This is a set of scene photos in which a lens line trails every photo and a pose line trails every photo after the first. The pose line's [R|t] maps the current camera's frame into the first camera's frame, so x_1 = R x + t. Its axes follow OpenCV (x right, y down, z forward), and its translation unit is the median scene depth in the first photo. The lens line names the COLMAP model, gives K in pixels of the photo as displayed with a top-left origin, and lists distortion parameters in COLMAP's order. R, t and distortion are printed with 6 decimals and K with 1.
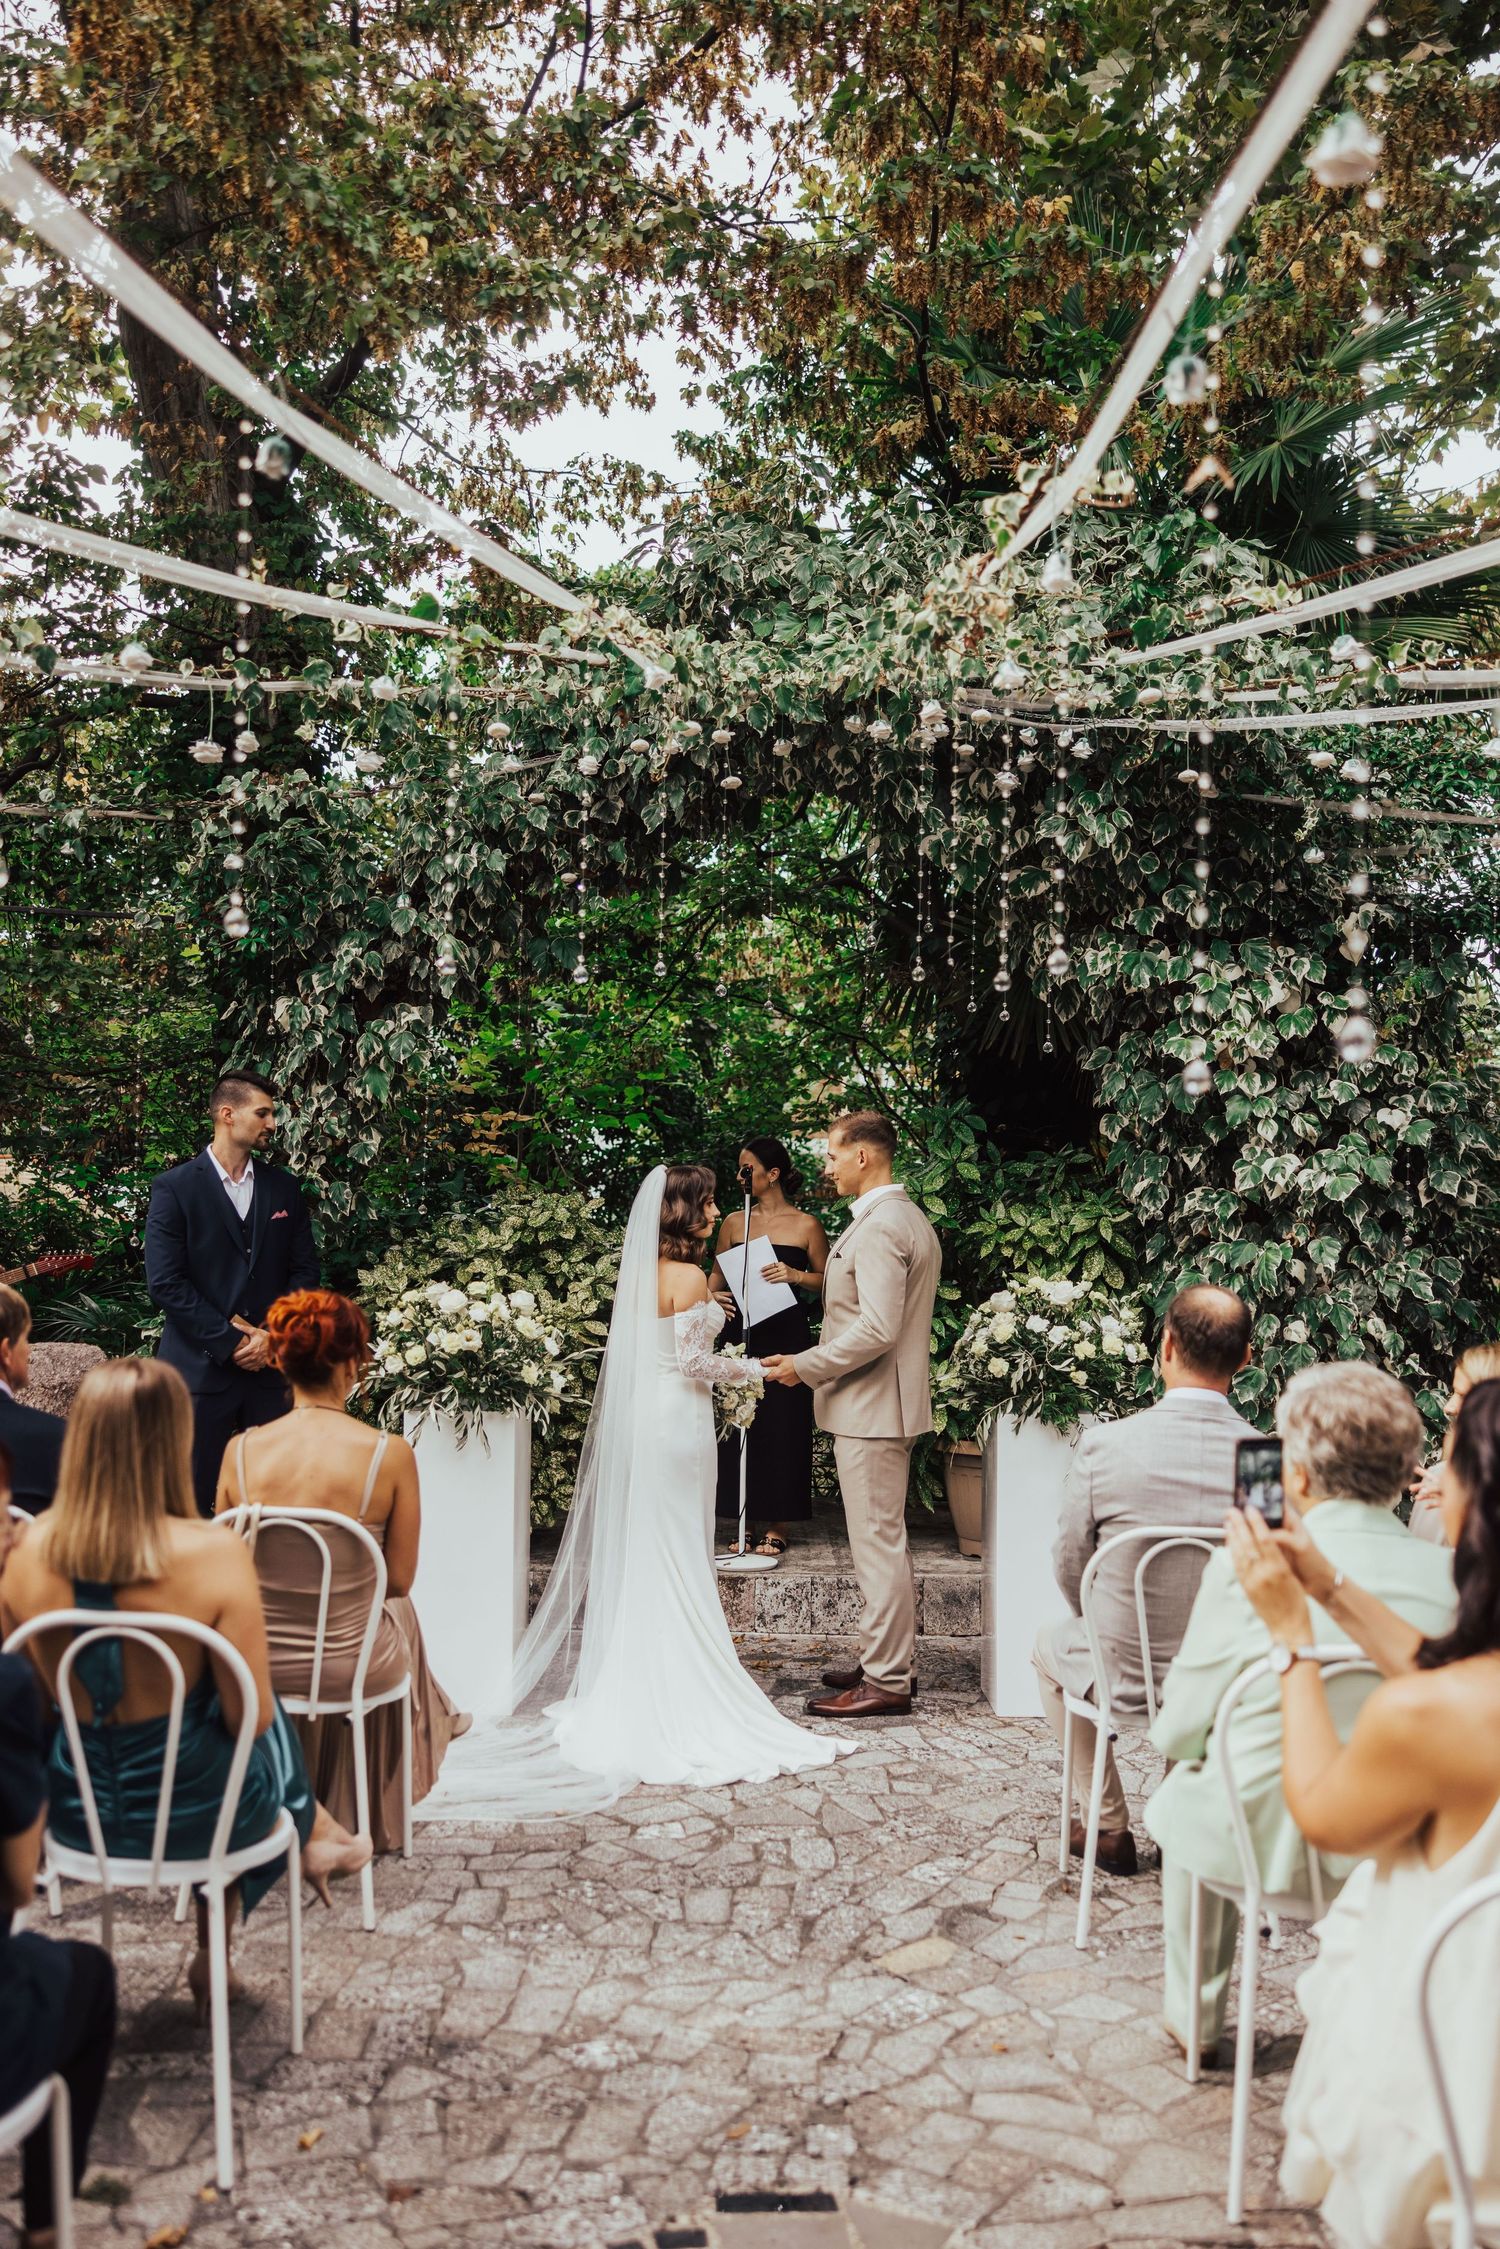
lens RADIAL K [[1821.4, 0, 728.0], [0, 1821.4, 1234.3], [0, 0, 1]] dist [0.018178, 0.000428]
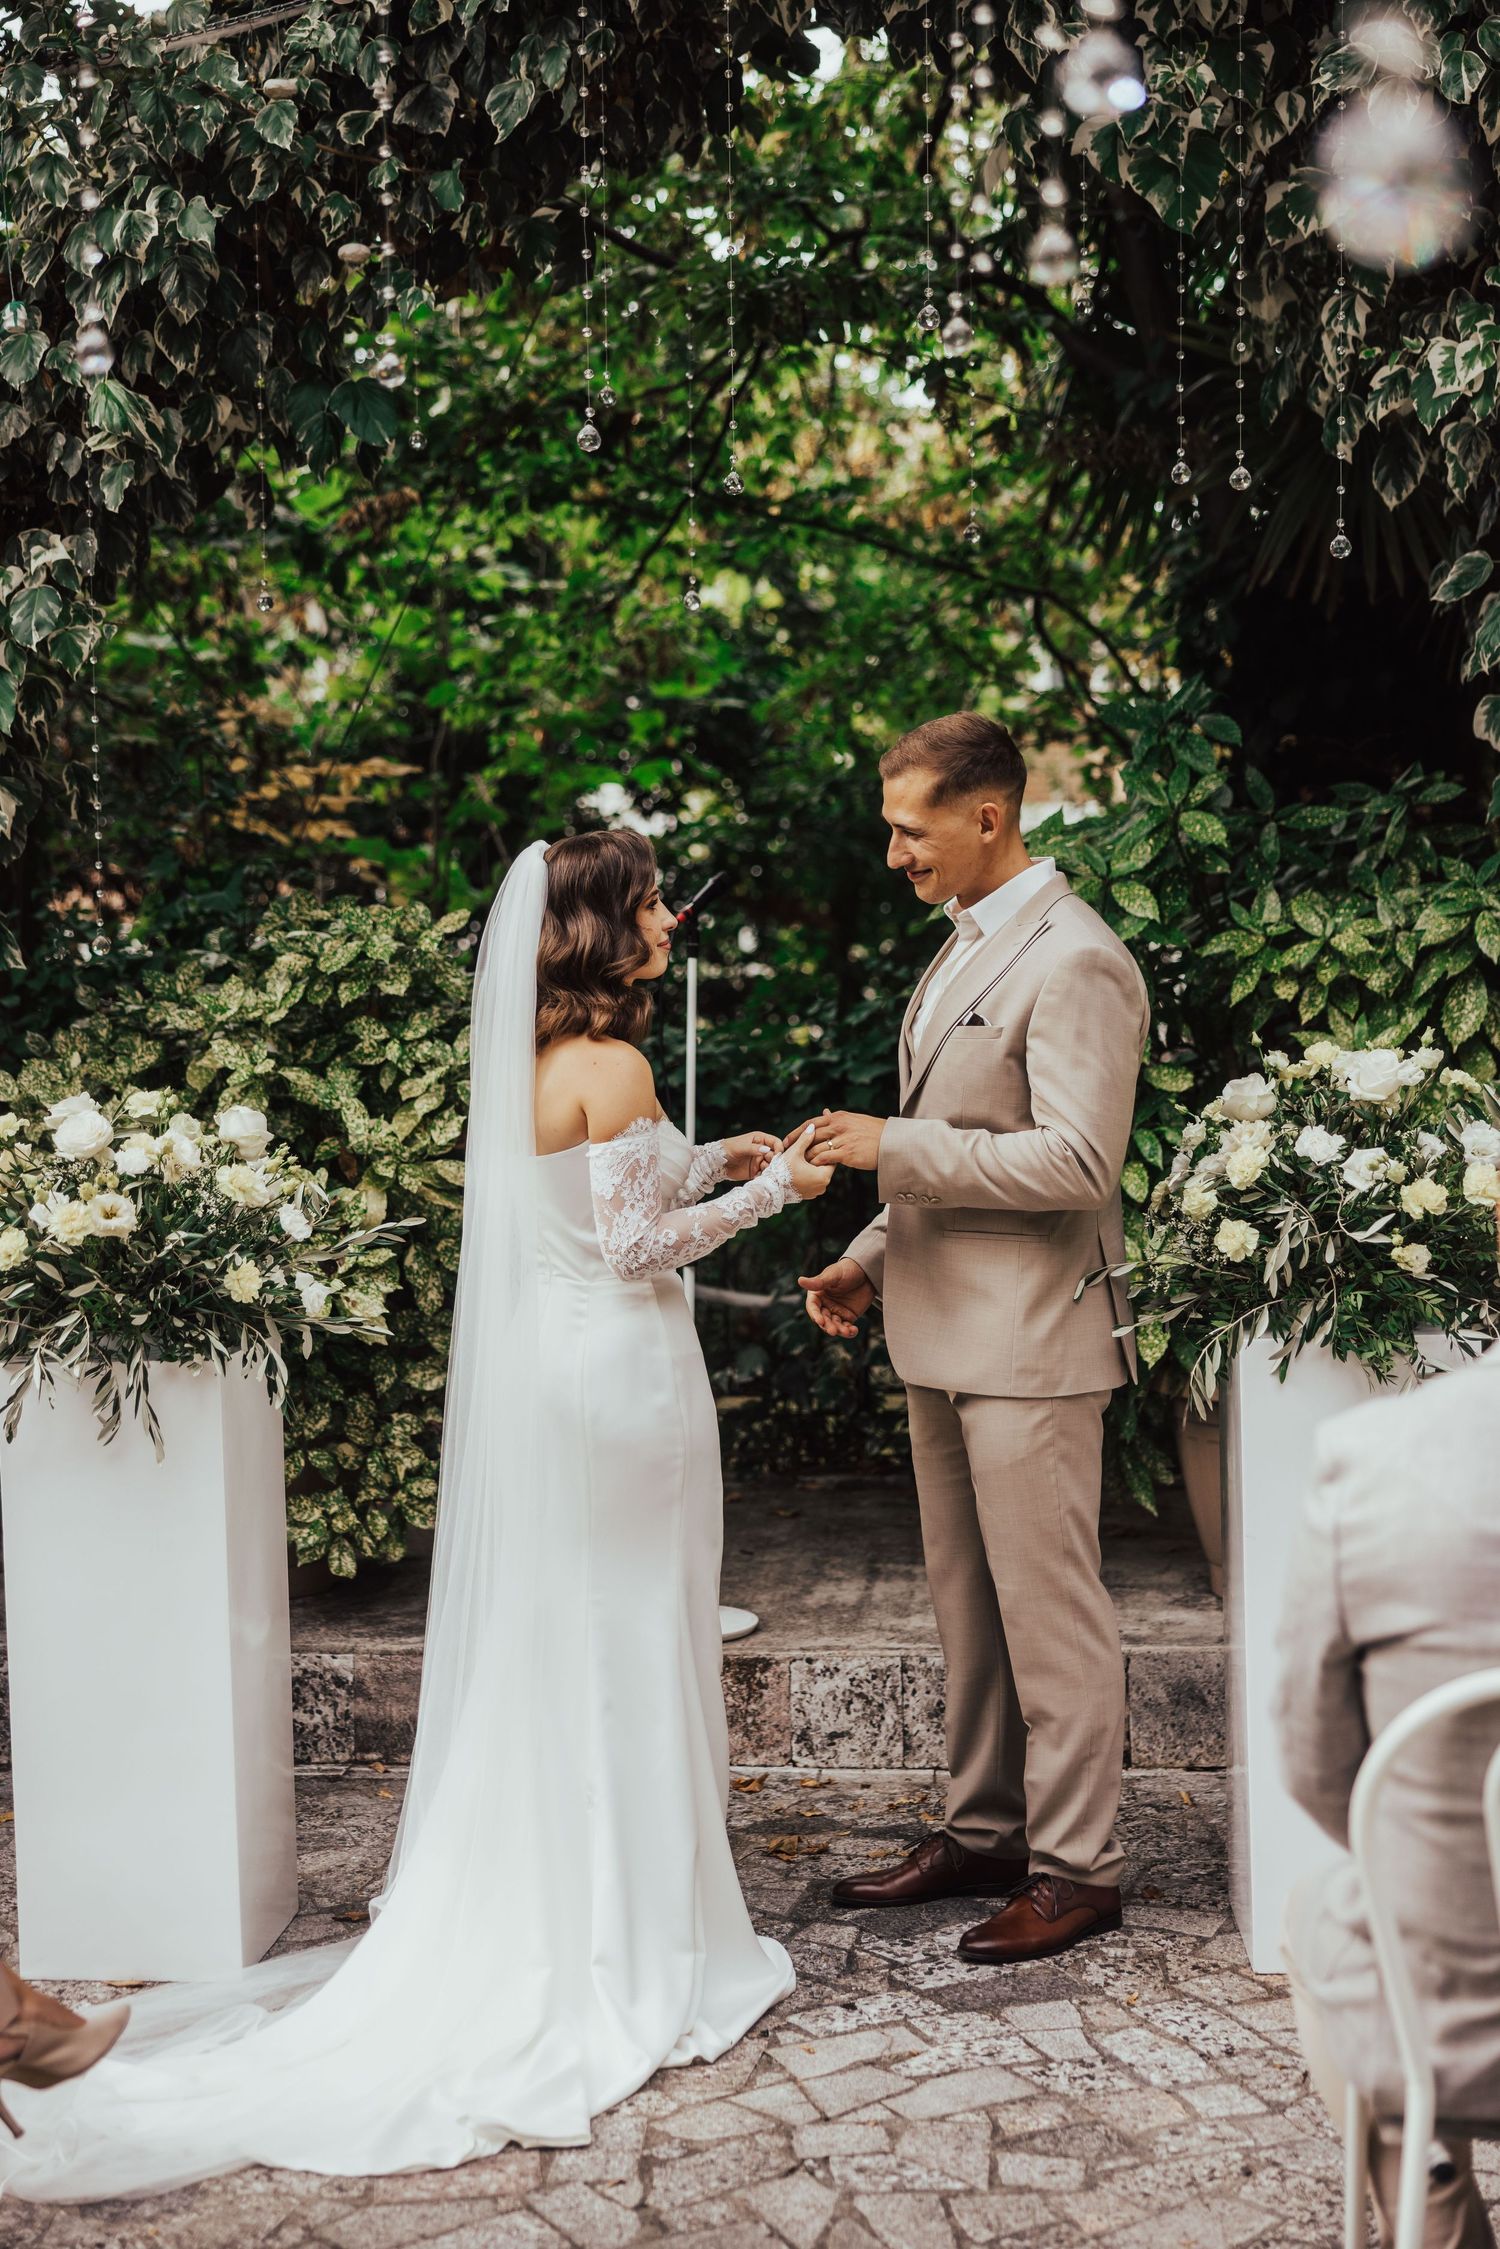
lens RADIAL K [[3023.8, 0, 688.5], [0, 3023.8, 1170.4], [0, 0, 1]] dist [0.025924, 0.023550]
pose [[0.996400, -0.029835, -0.079349, 0.061584], [0.034762, 0.997505, 0.061443, 0.002536], [0.077318, -0.063980, 0.994951, 0.193003]]
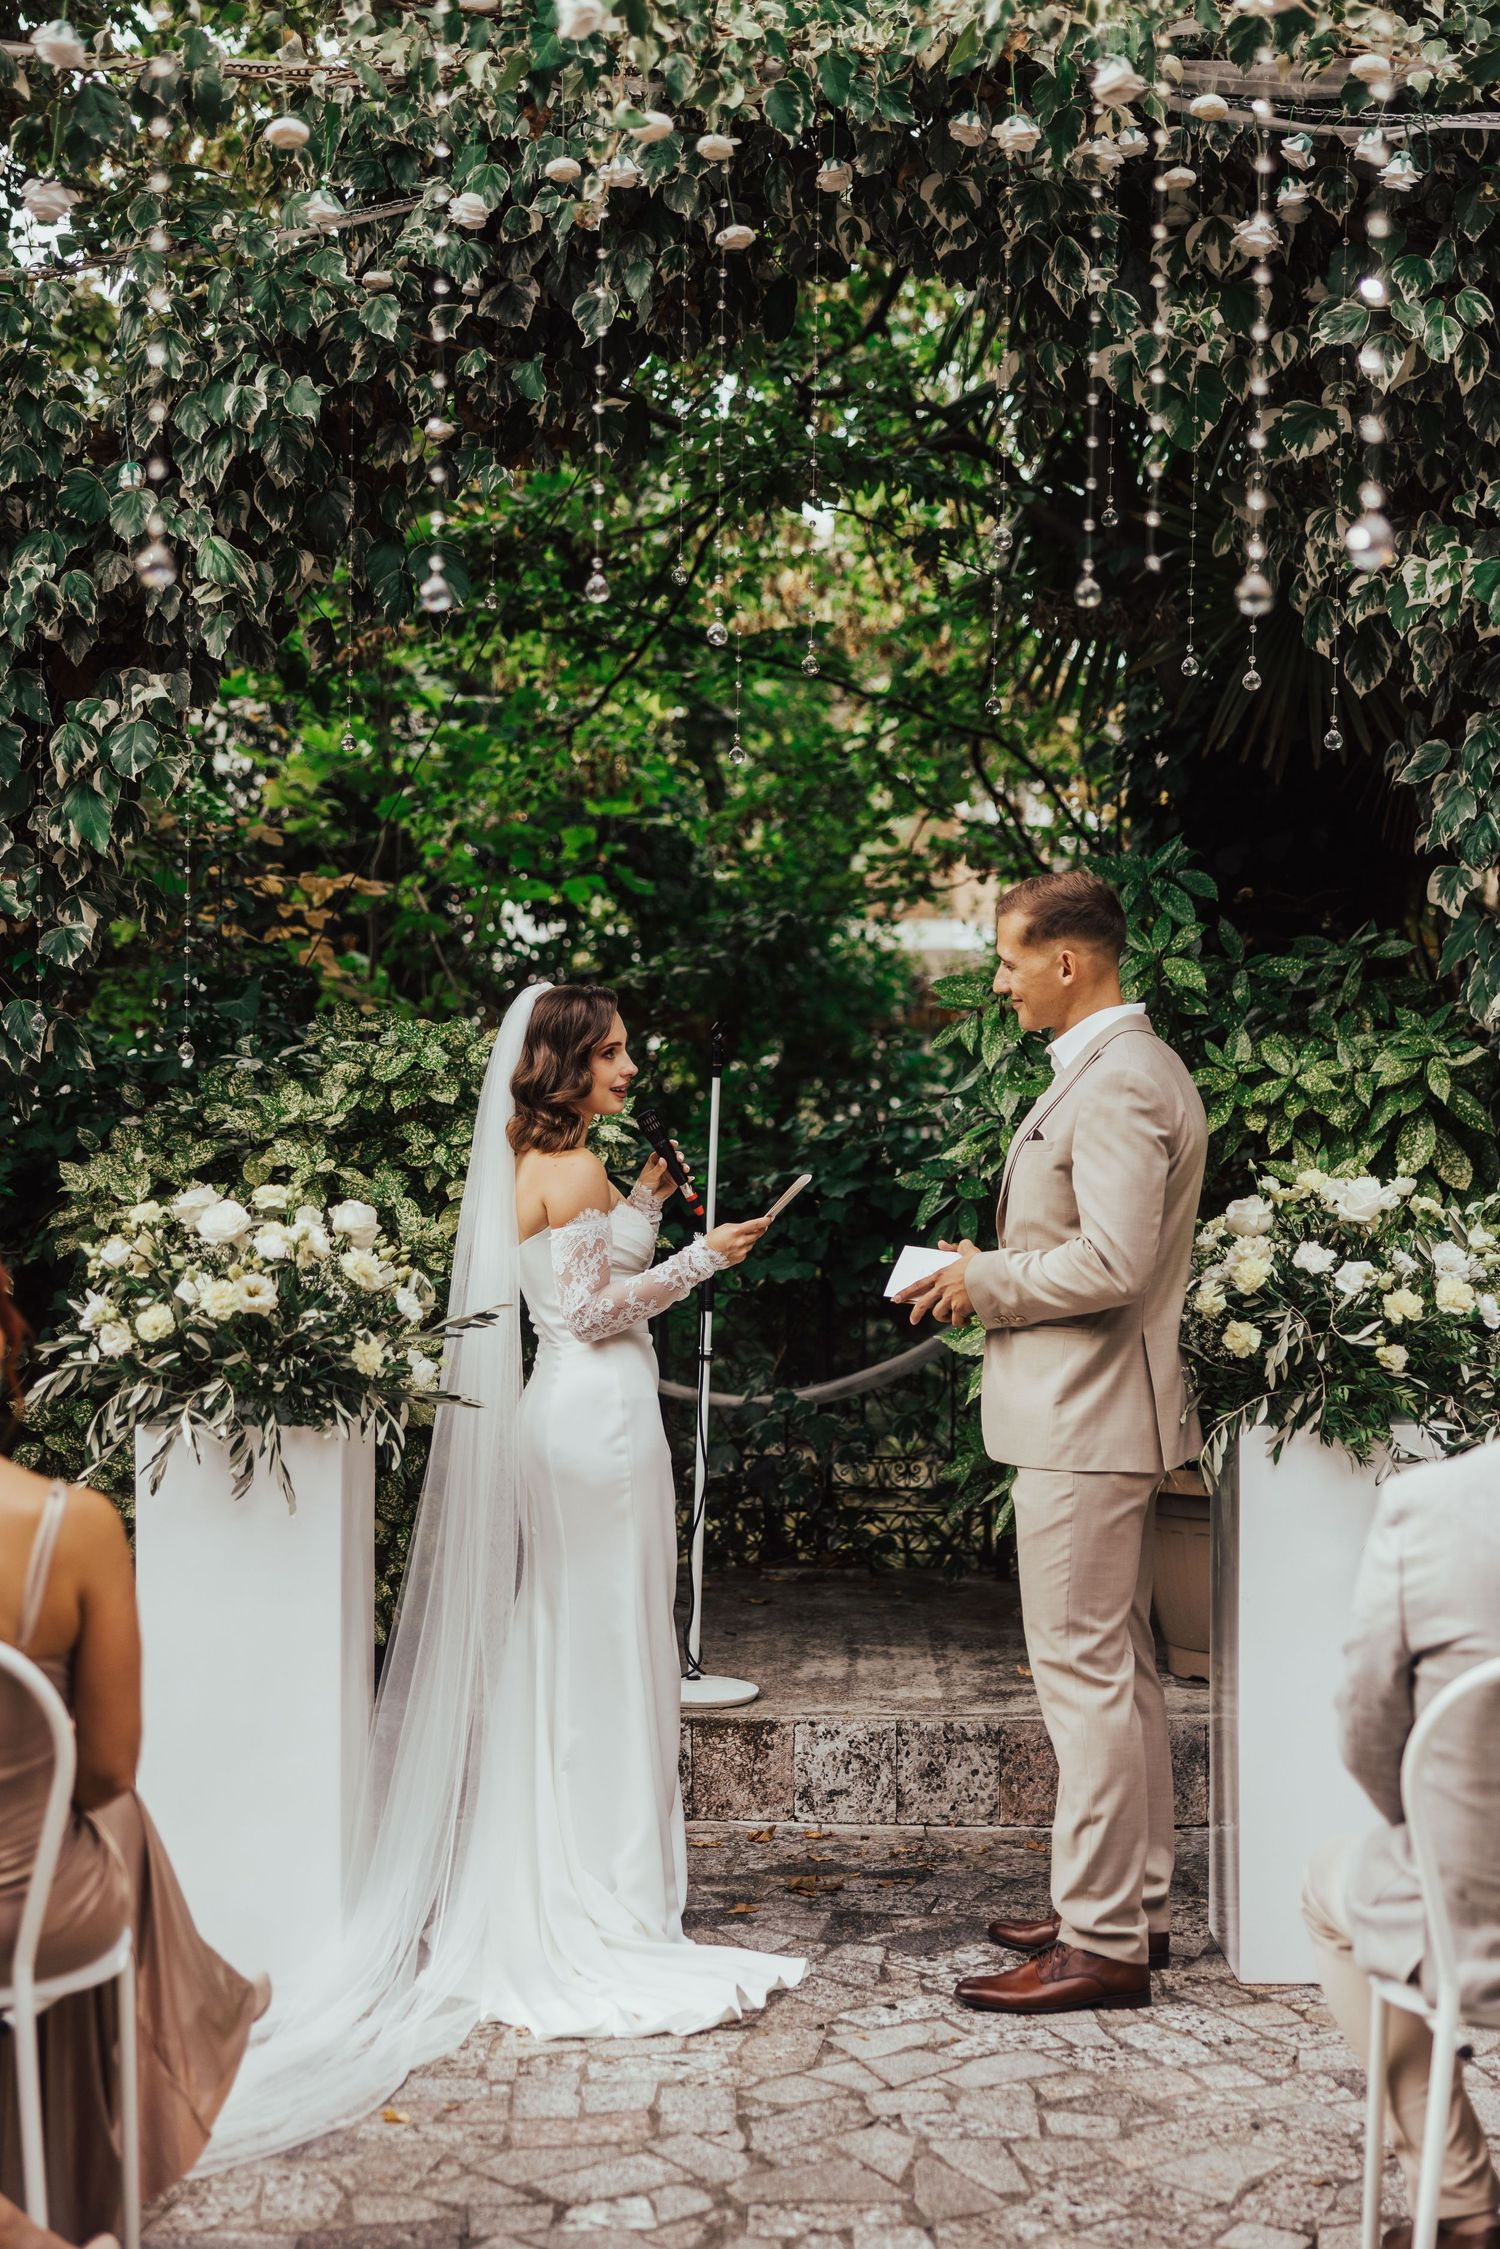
lens RADIAL K [[3191.5, 0, 746.0], [0, 3191.5, 1199.7], [0, 0, 1]] dist [0.023331, 0.060789]
pose [[0.999972, -0.005770, -0.004761, 0.006376], [0.005929, 0.999399, 0.034166, -0.000813], [0.004561, -0.034193, 0.999405, 0.053662]]
